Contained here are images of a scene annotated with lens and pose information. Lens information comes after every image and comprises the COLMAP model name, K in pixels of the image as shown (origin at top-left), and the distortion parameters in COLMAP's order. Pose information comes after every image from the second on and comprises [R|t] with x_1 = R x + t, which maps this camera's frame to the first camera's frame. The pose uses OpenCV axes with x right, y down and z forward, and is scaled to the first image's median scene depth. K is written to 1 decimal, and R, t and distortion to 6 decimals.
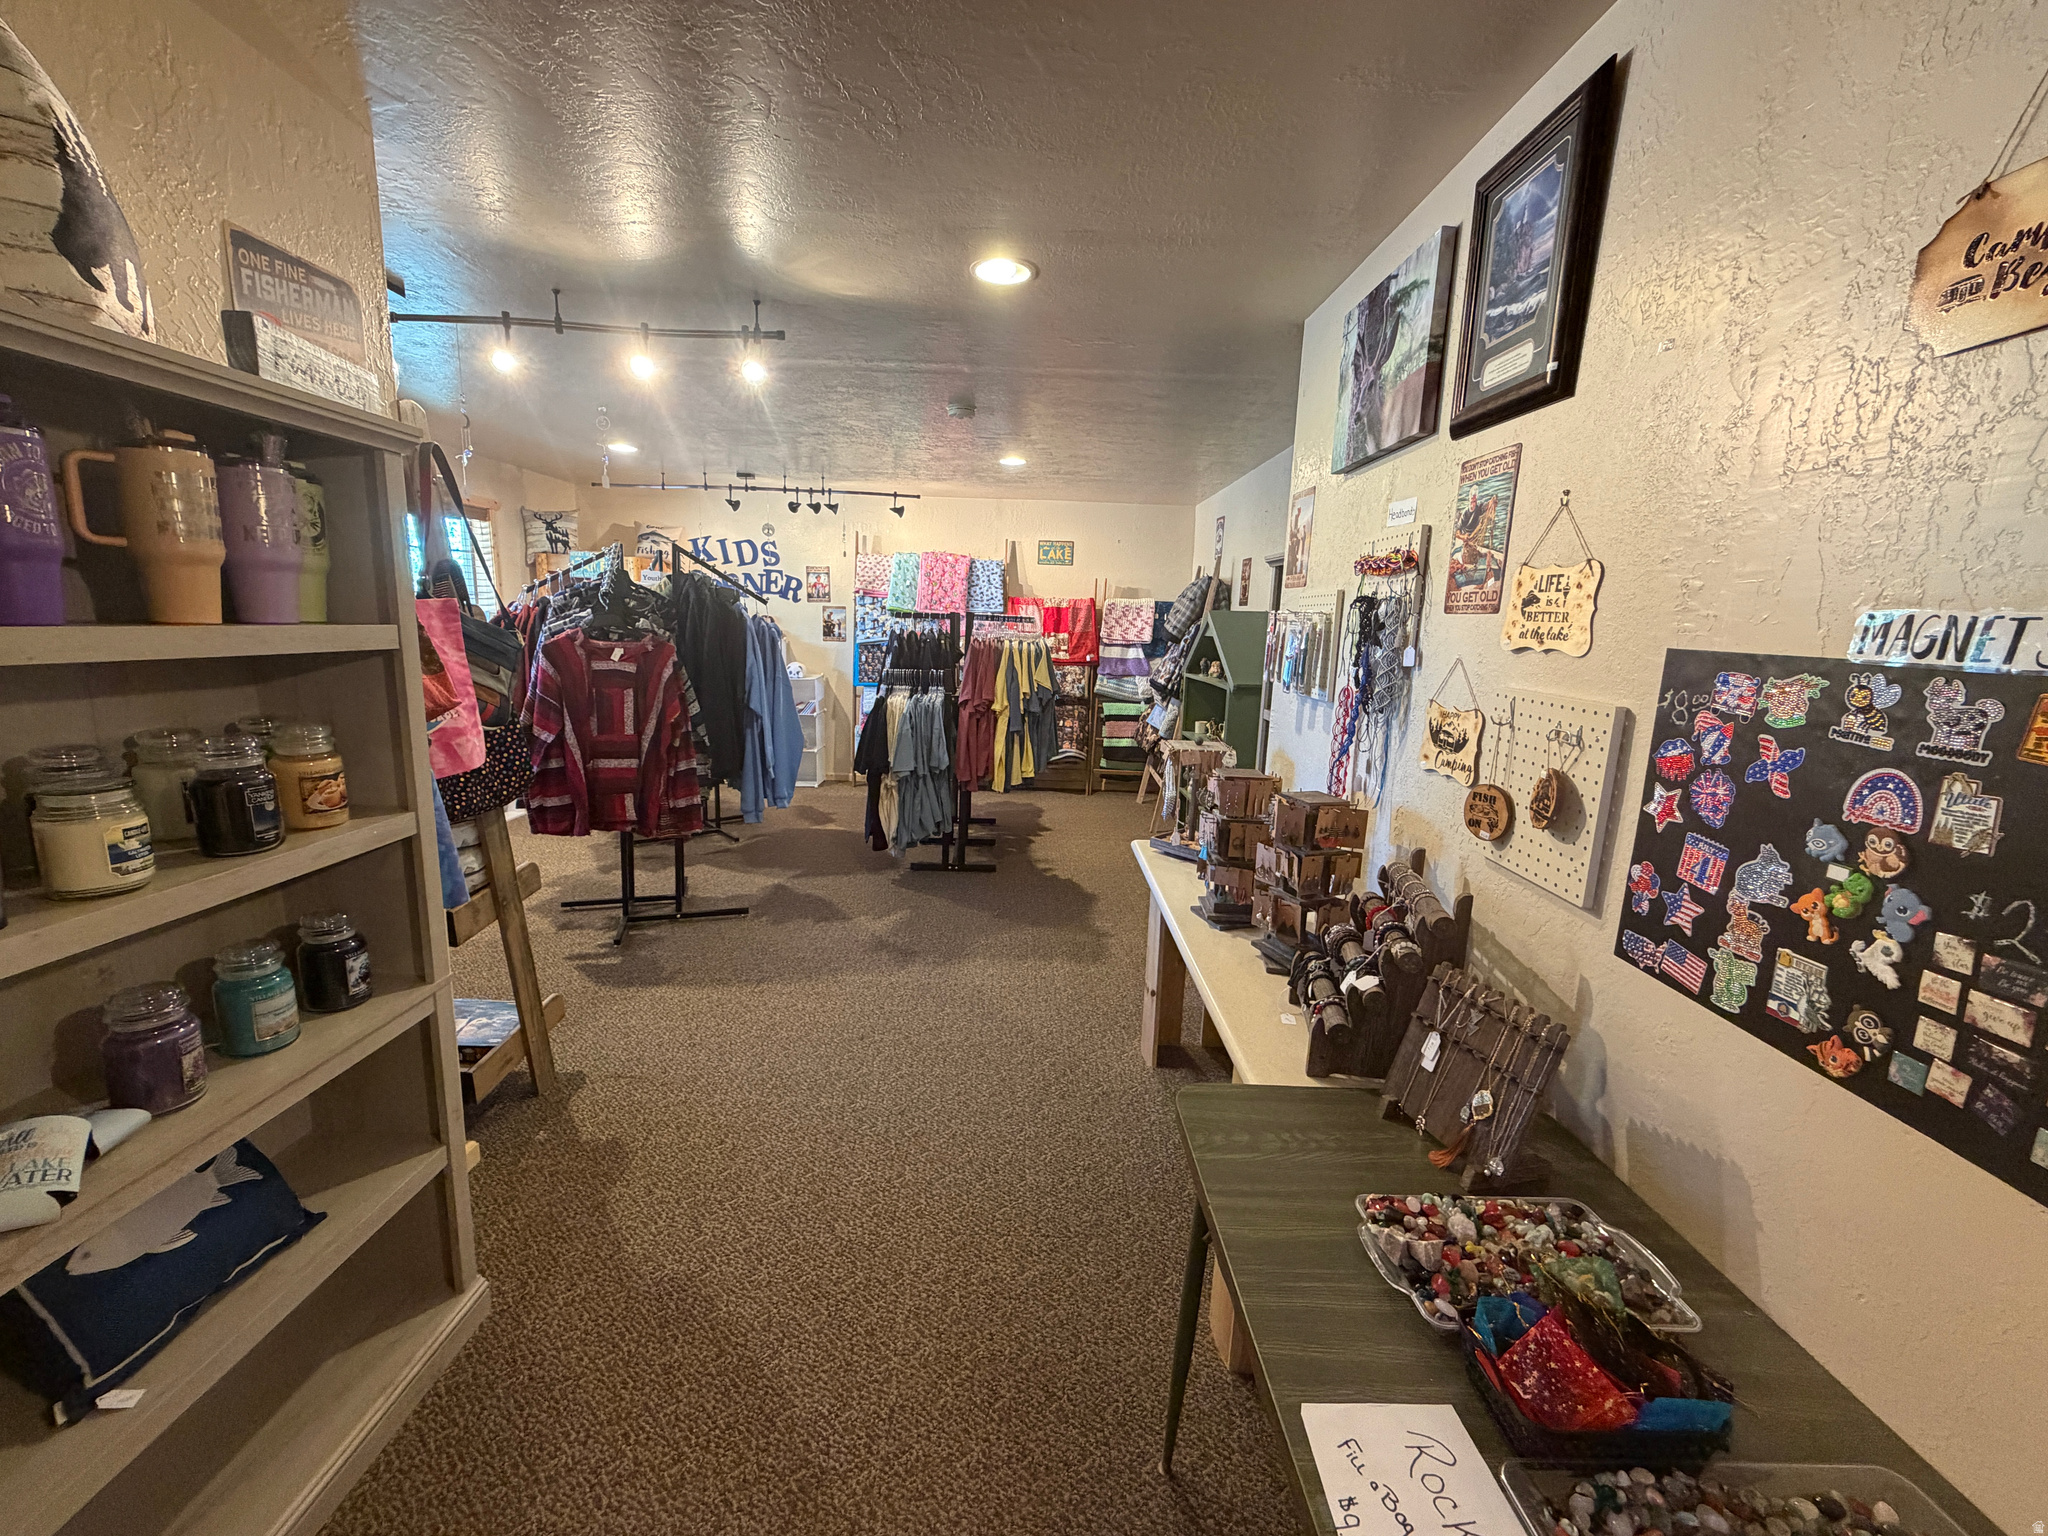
lens RADIAL K [[821.3, 0, 1013.3], [0, 821.3, 766.9], [0, 0, 1]] dist [0.000985, -0.000039]
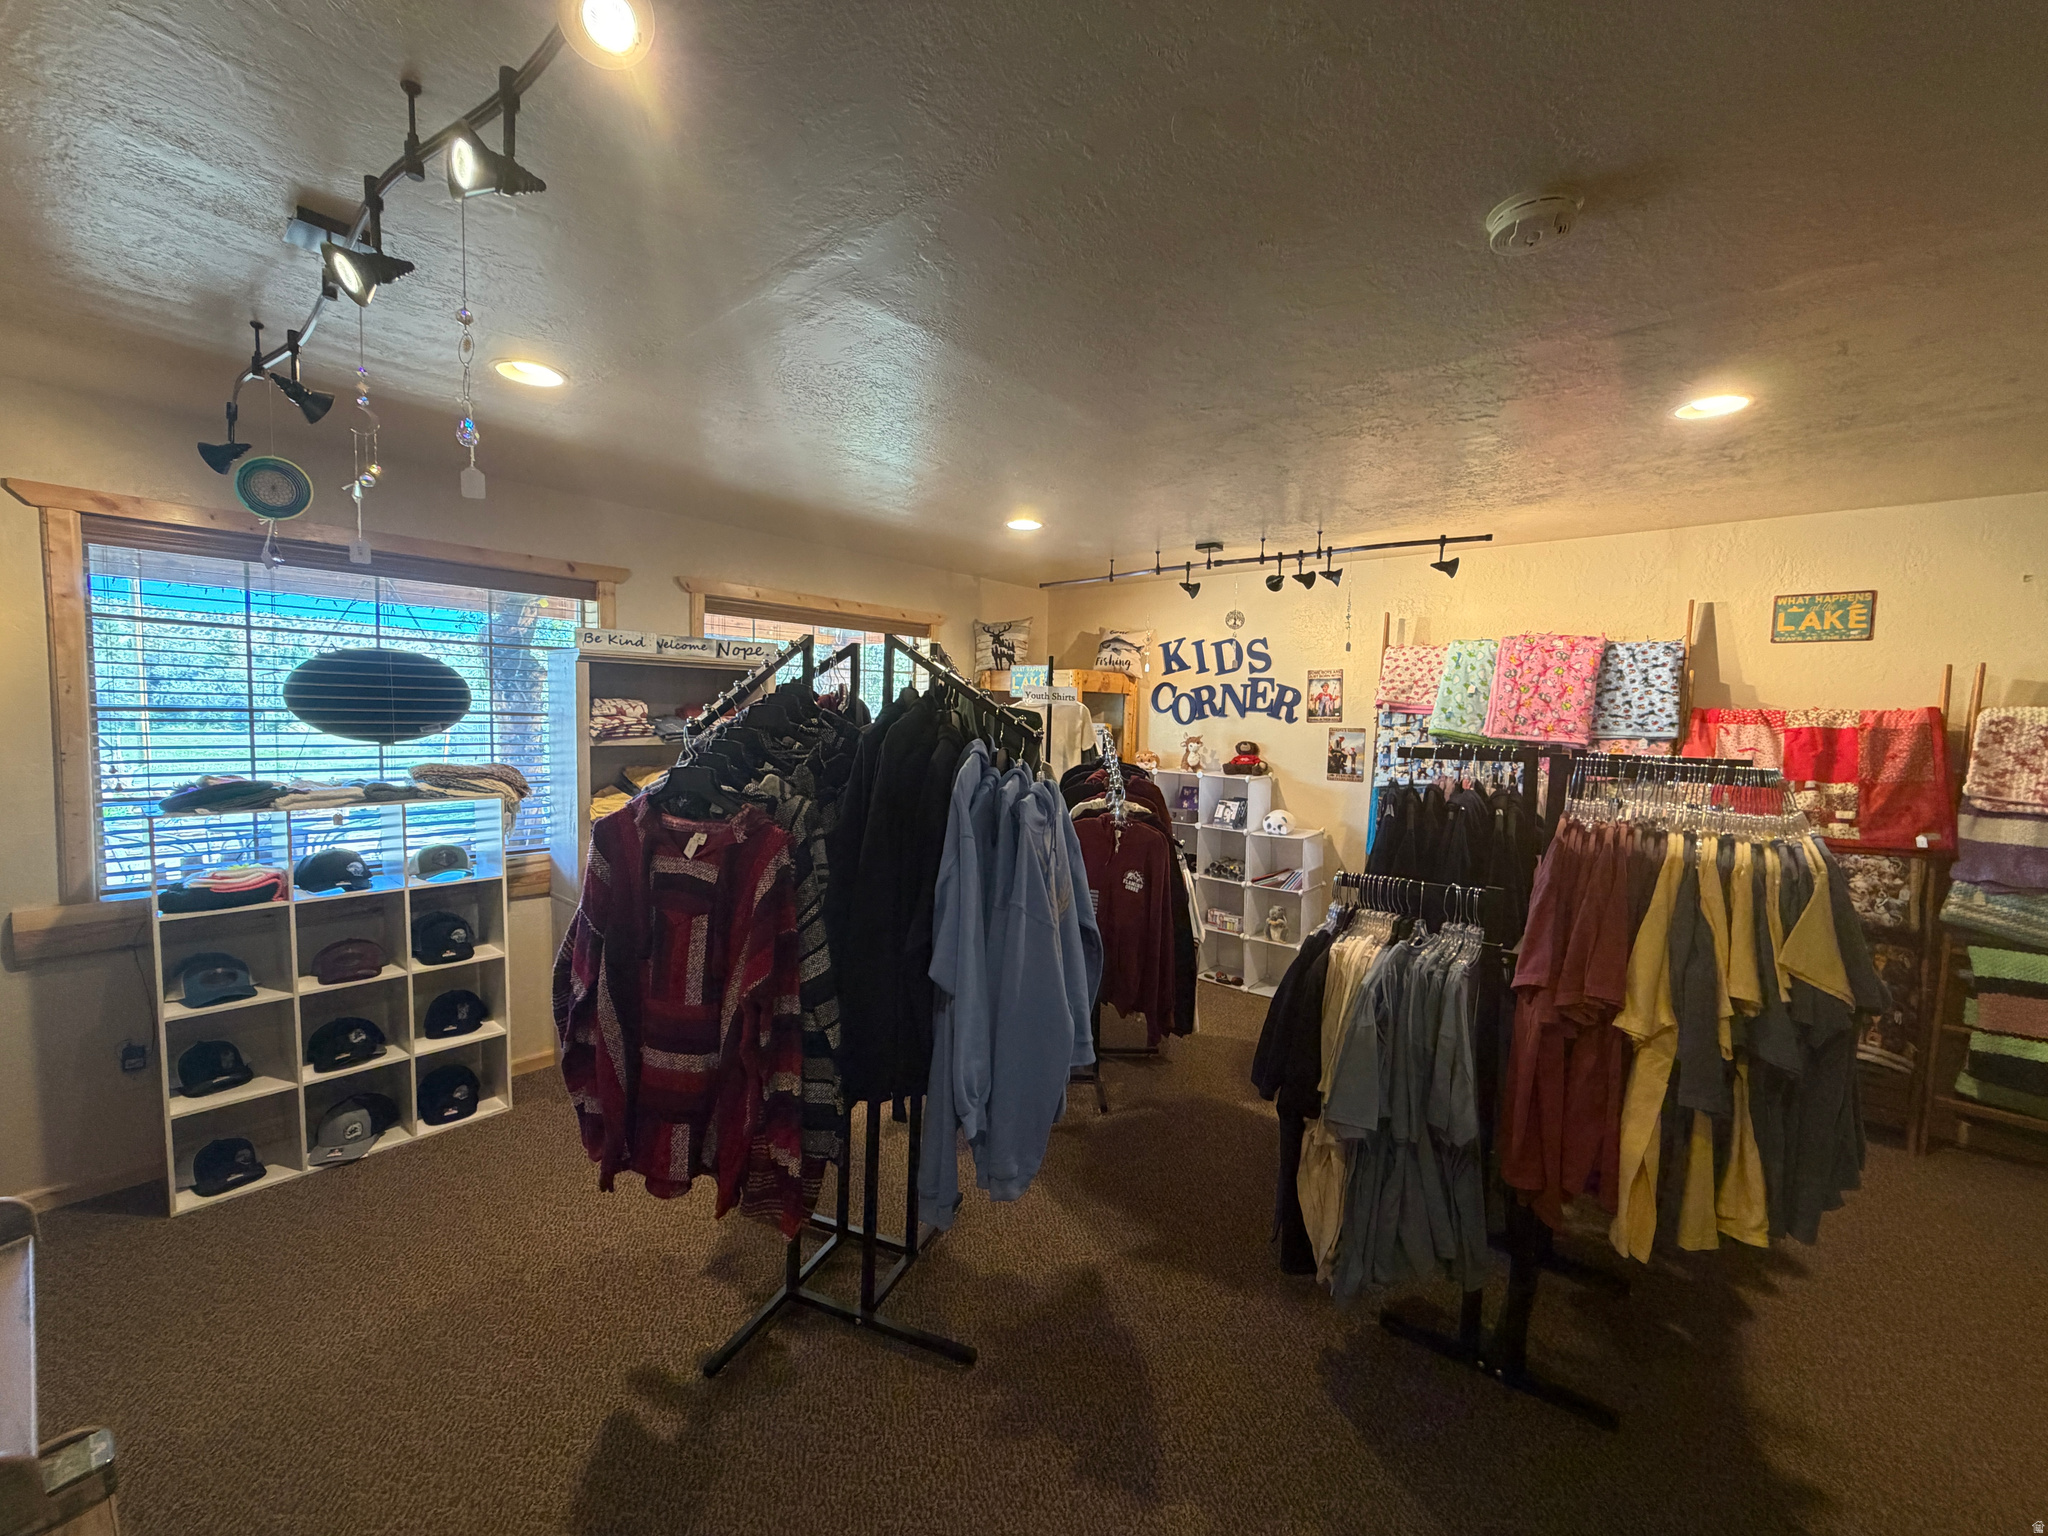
lens RADIAL K [[821.3, 0, 1013.3], [0, 821.3, 766.9], [0, 0, 1]] dist [0.000985, -0.000039]
pose [[0.765528, 0.025267, -0.642907, 0.000319], [-0.111310, 0.989363, -0.093656, -0.084117], [0.633701, 0.143258, 0.760197, 0.383391]]
